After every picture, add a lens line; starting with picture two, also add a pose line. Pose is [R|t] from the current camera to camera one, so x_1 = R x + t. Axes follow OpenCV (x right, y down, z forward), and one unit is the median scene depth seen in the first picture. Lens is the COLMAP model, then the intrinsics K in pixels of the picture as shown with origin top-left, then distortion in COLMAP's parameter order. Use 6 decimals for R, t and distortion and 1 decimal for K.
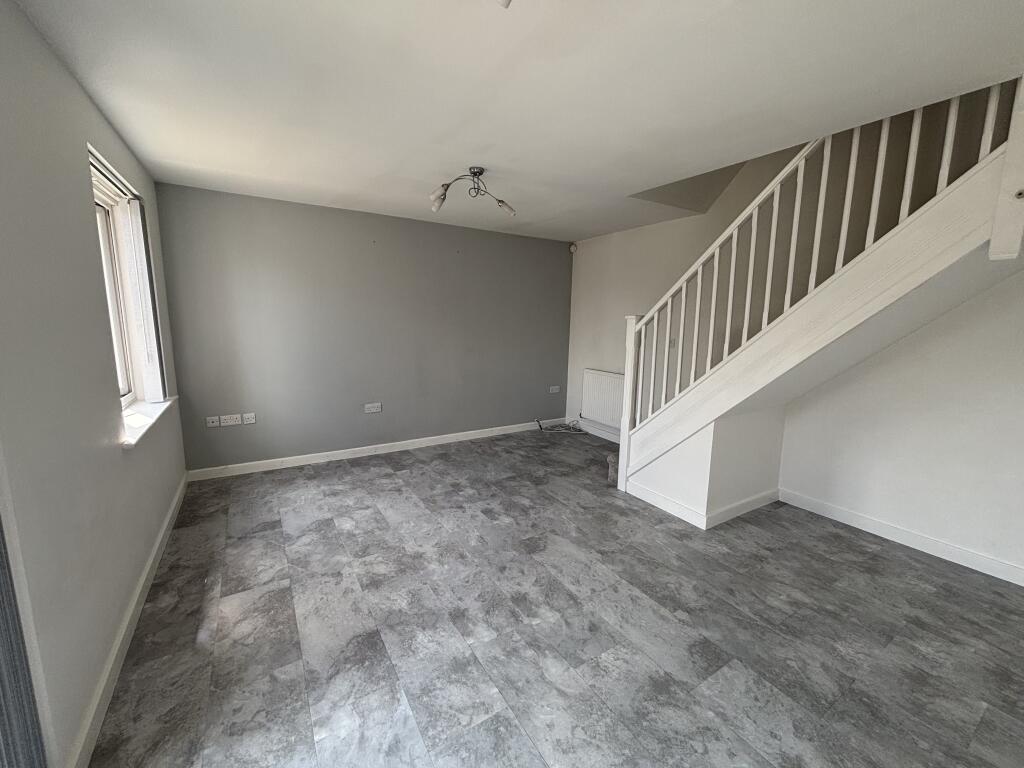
lens RADIAL K [[413.3, 0, 512.4], [0, 413.3, 382.6], [0, 0, 1]] dist [0.007286, 0.000951]
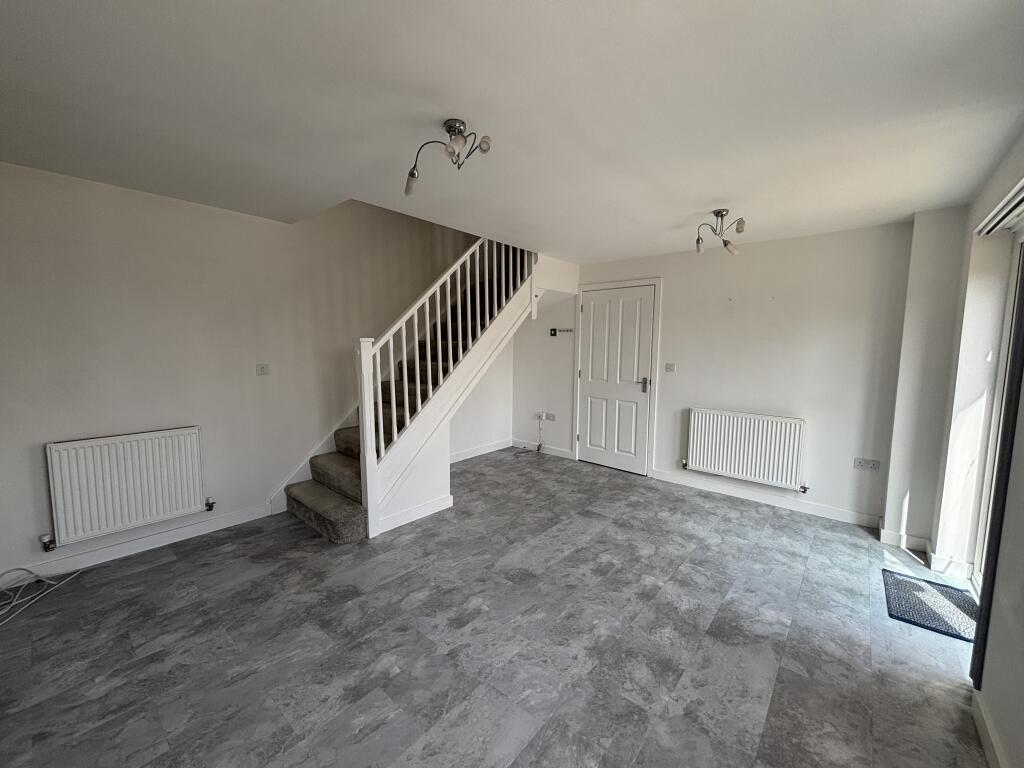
lens RADIAL K [[413.3, 0, 510.3], [0, 413.3, 383.1], [0, 0, 1]] dist [0.007286, 0.000951]
pose [[-0.293819, -0.118882, 0.948439, -0.864419], [0.132950, 0.977508, 0.163712, -0.229811], [-0.946570, 0.174196, -0.271405, 1.273852]]
